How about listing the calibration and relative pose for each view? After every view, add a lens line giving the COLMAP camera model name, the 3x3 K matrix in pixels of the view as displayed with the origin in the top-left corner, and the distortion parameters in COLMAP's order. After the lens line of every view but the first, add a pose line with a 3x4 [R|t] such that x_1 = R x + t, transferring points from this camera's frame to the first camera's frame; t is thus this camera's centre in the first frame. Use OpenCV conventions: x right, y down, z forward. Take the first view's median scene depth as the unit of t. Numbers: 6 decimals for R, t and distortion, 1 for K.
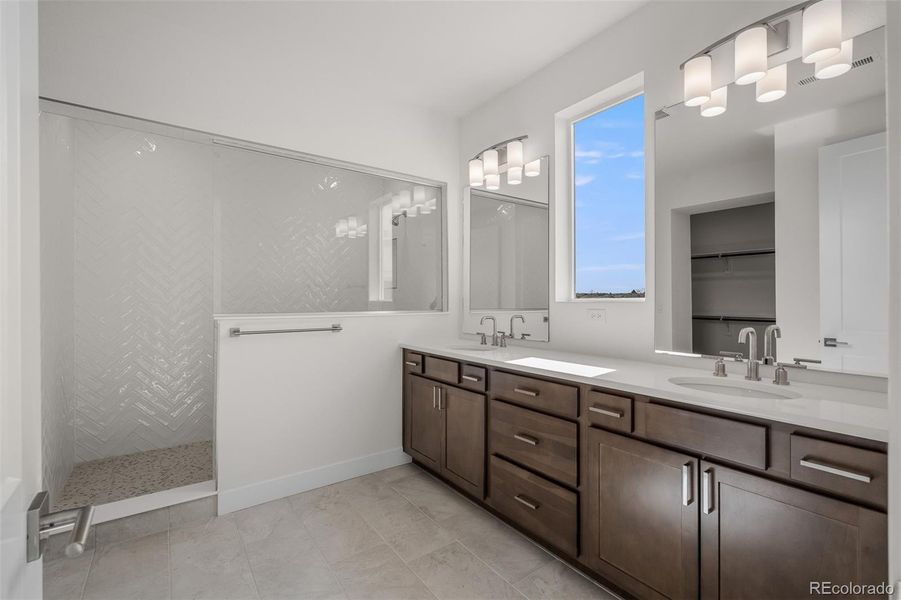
lens RADIAL K [[406.4, 0, 470.0], [0, 406.4, 299.3], [0, 0, 1]] dist [-0.000631, -0.000497]
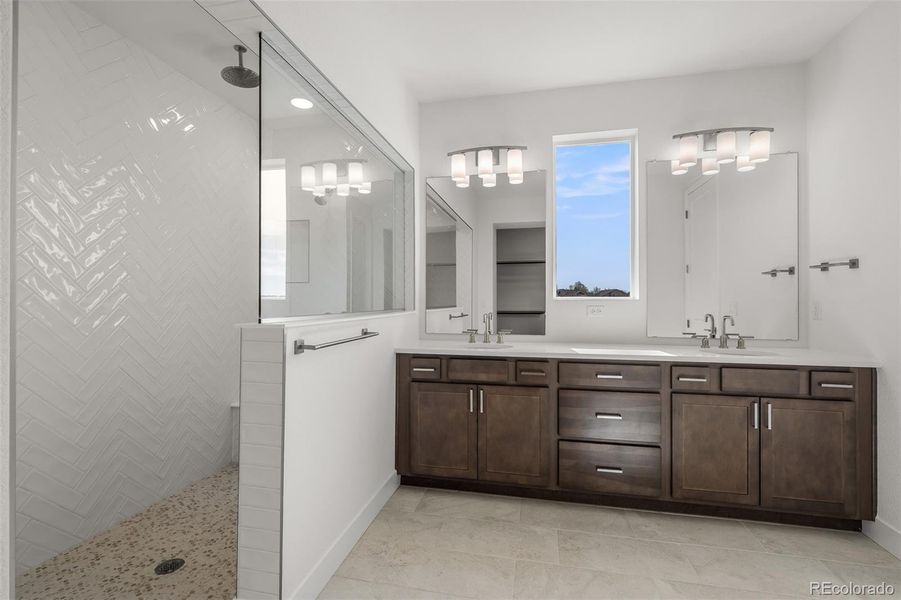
lens RADIAL K [[406.4, 0, 455.1], [0, 406.4, 297.2], [0, 0, 1]] dist [-0.000631, -0.000497]
pose [[0.746201, 0.003430, 0.665712, -0.753255], [-0.003006, 0.999994, -0.001784, 0.002826], [-0.665714, -0.000670, 0.746207, 0.326494]]
